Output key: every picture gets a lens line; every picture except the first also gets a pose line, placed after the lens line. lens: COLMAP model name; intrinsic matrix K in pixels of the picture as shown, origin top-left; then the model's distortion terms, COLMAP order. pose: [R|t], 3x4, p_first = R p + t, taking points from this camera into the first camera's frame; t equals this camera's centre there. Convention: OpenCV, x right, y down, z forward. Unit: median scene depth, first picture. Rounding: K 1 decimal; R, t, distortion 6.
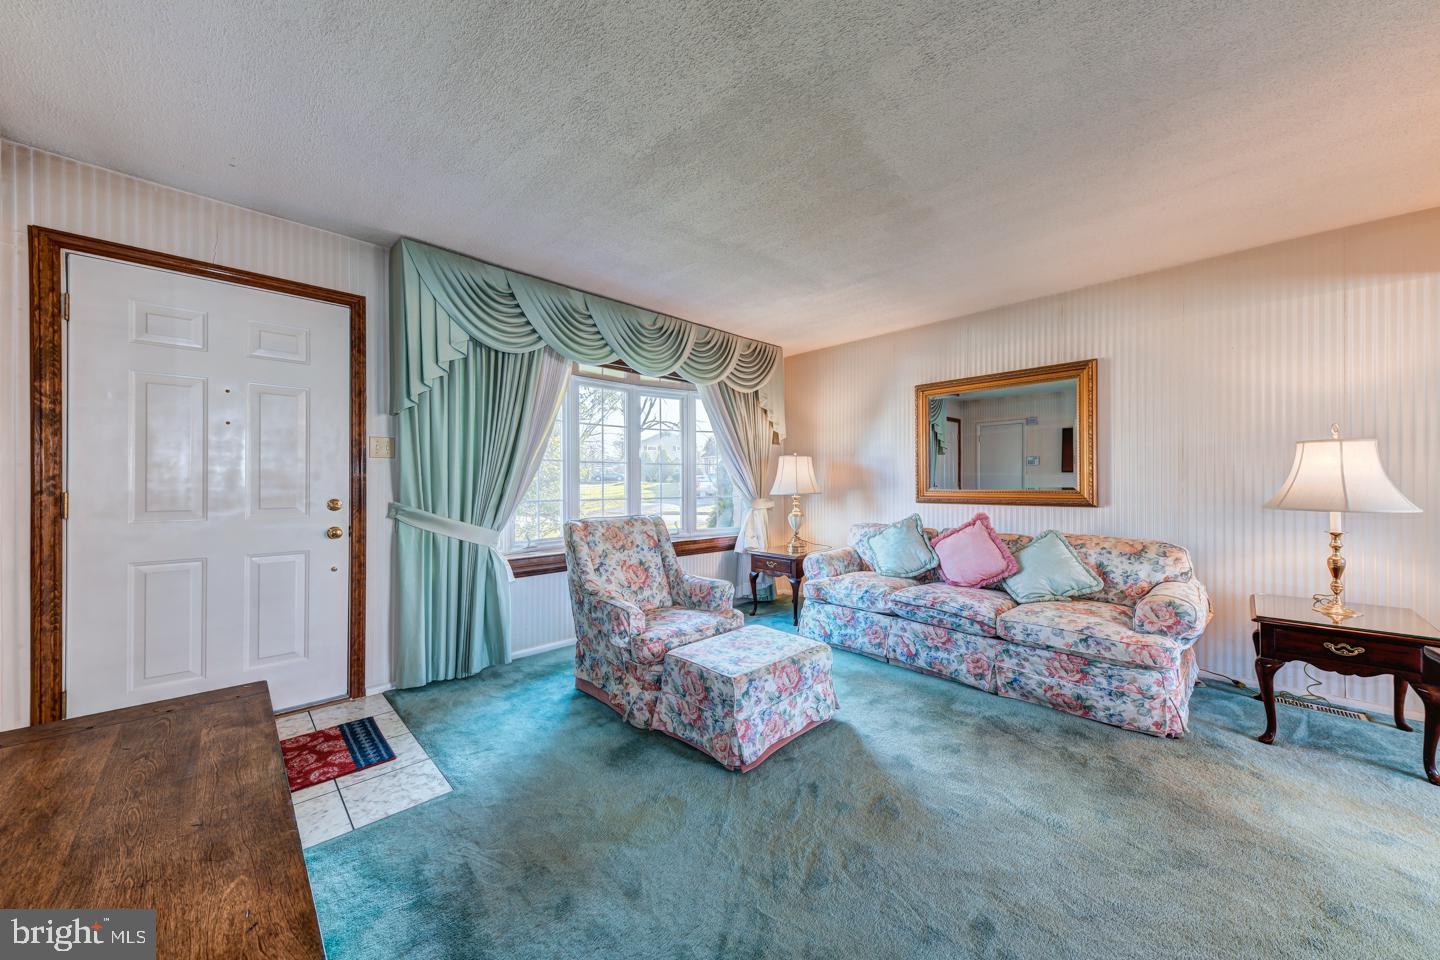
lens RADIAL K [[511.0, 0, 721.7], [0, 511.0, 480.2], [0, 0, 1]] dist [0.001328, -0.000222]
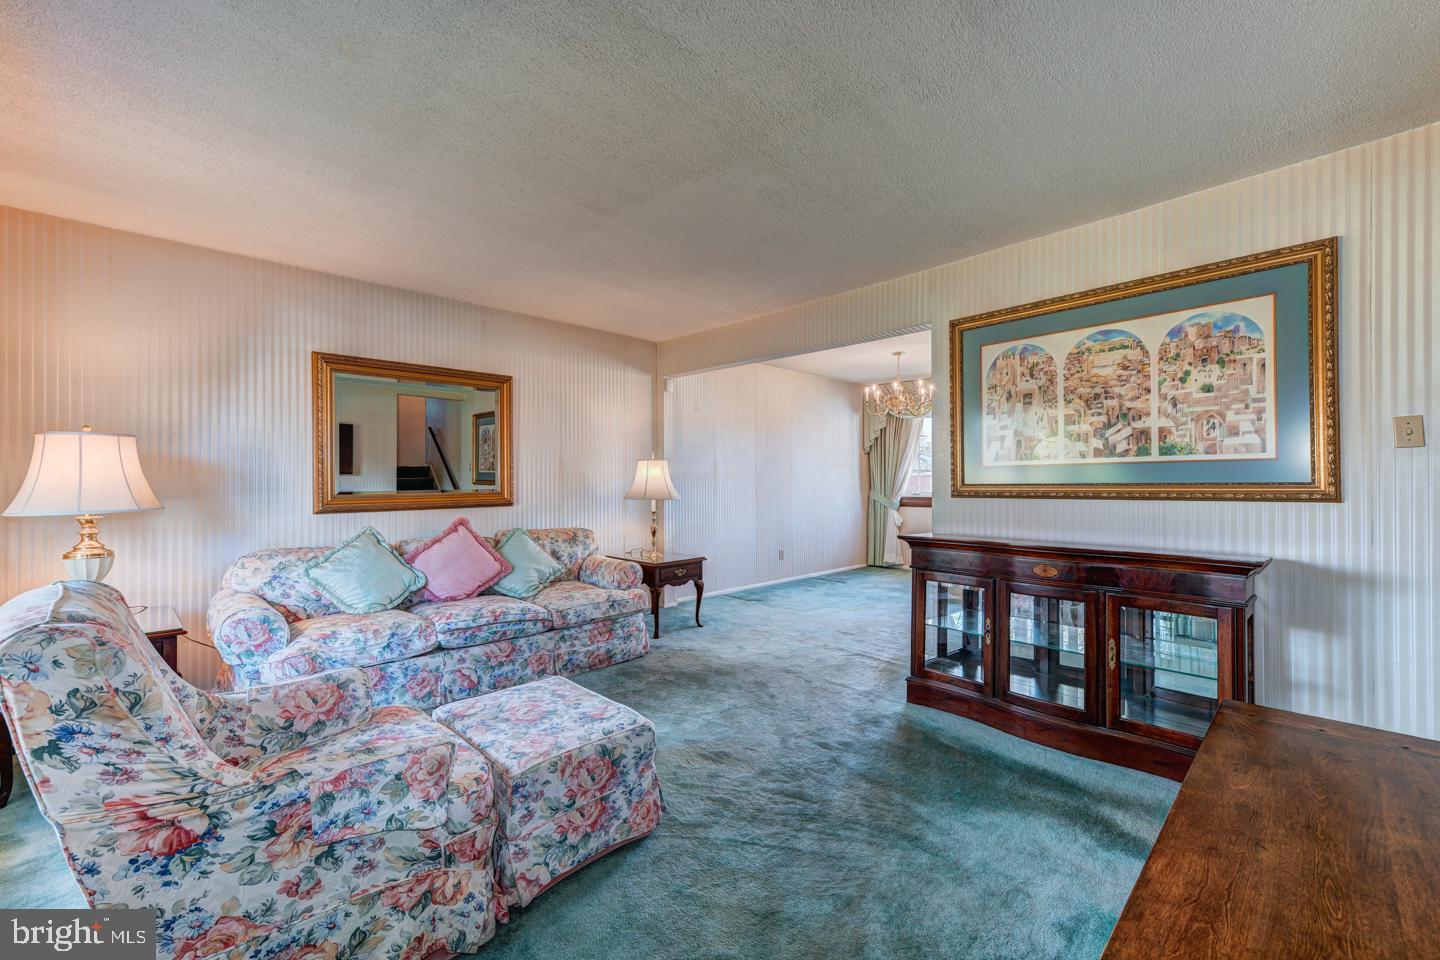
lens RADIAL K [[576.9, 0, 726.3], [0, 576.9, 477.2], [0, 0, 1]] dist [-0.000834, -0.000321]
pose [[-0.022110, 0.006179, 0.999736, -0.676648], [0.000627, 0.999981, -0.006167, -0.003874], [-0.999755, 0.000490, -0.022113, 0.654719]]
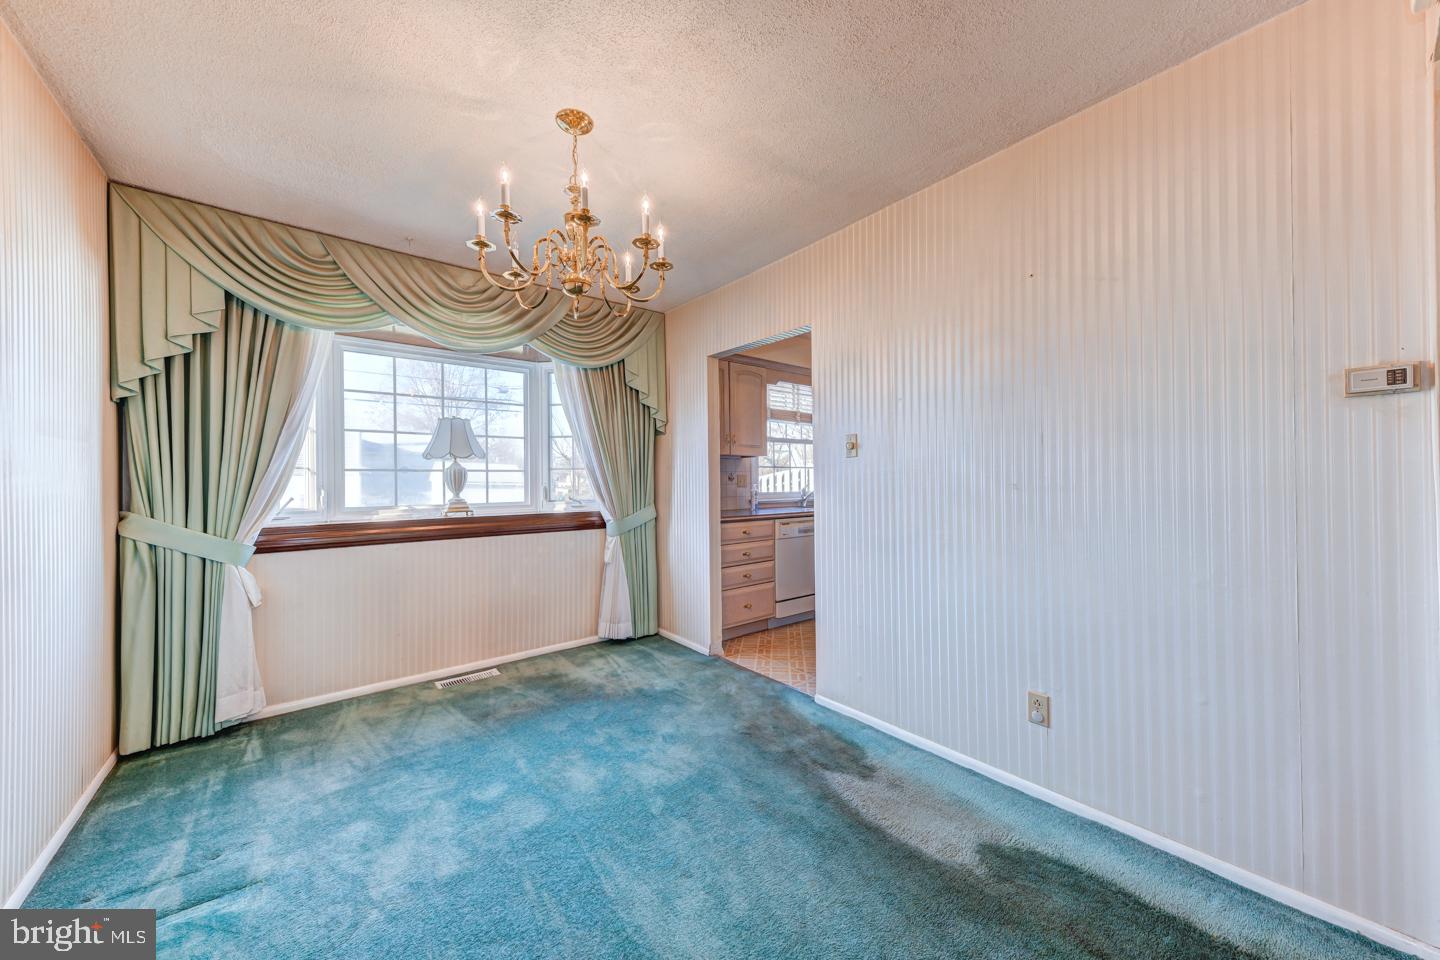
lens RADIAL K [[511.0, 0, 721.0], [0, 511.0, 481.5], [0, 0, 1]] dist [0.001328, -0.000222]
pose [[-0.996713, 0.010980, 0.080261, 1.136681], [0.010878, 0.999939, -0.001708, -0.000285], [-0.080275, -0.000829, -0.996772, 0.614996]]
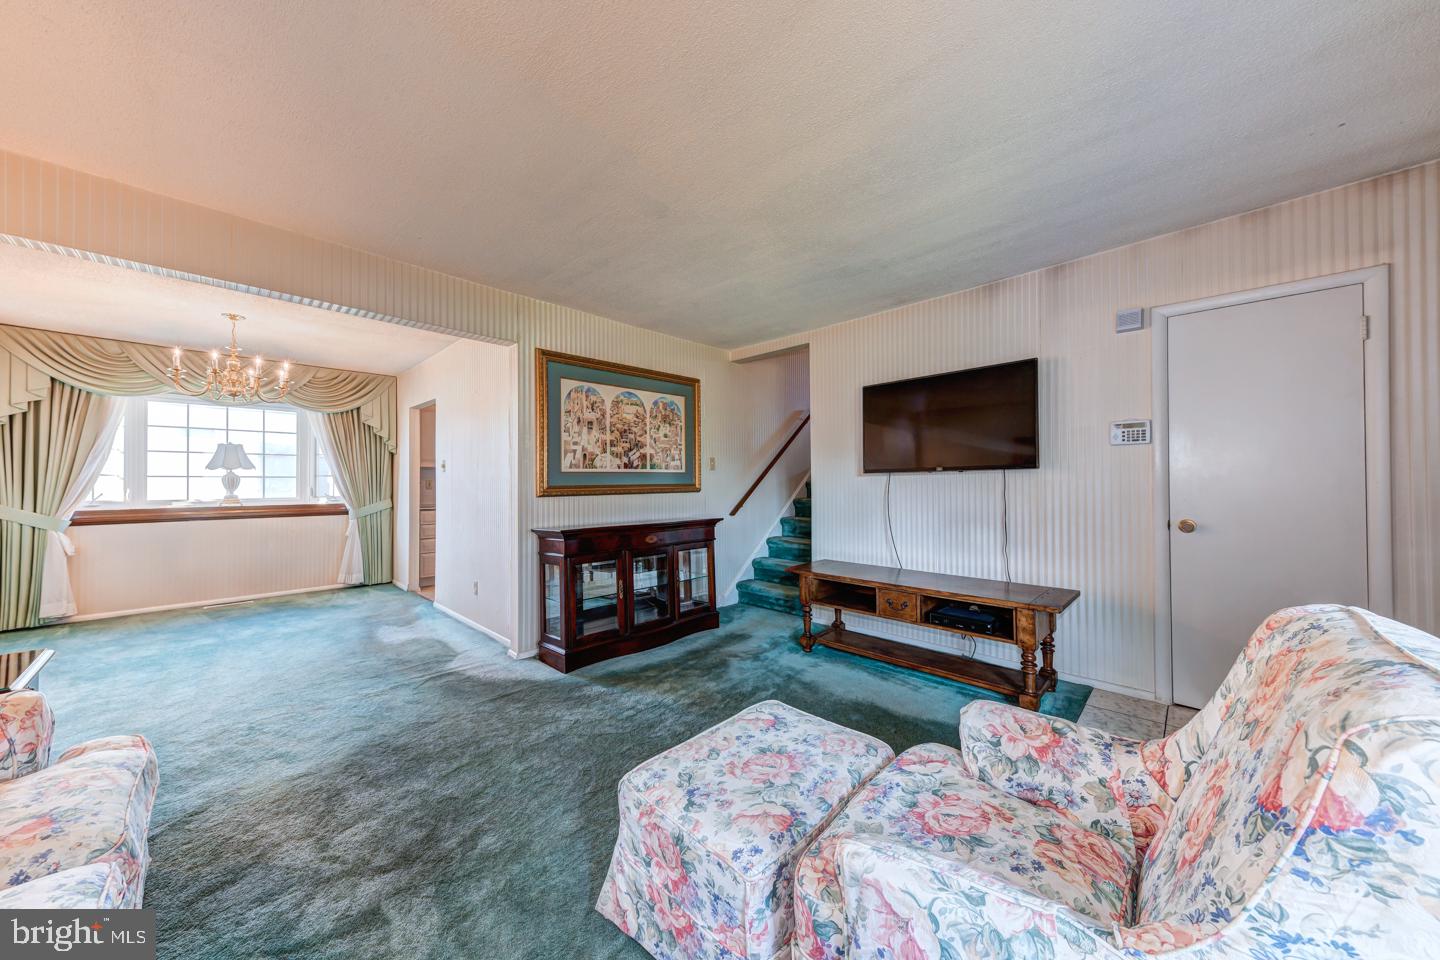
lens RADIAL K [[484.7, 0, 724.8], [0, 484.7, 478.7], [0, 0, 1]] dist [0.000260, -0.000078]
pose [[-0.997967, 0.004616, -0.063561, 0.133113], [0.005236, 0.999940, -0.009605, -0.000971], [0.063513, -0.009918, -0.997932, 1.383379]]
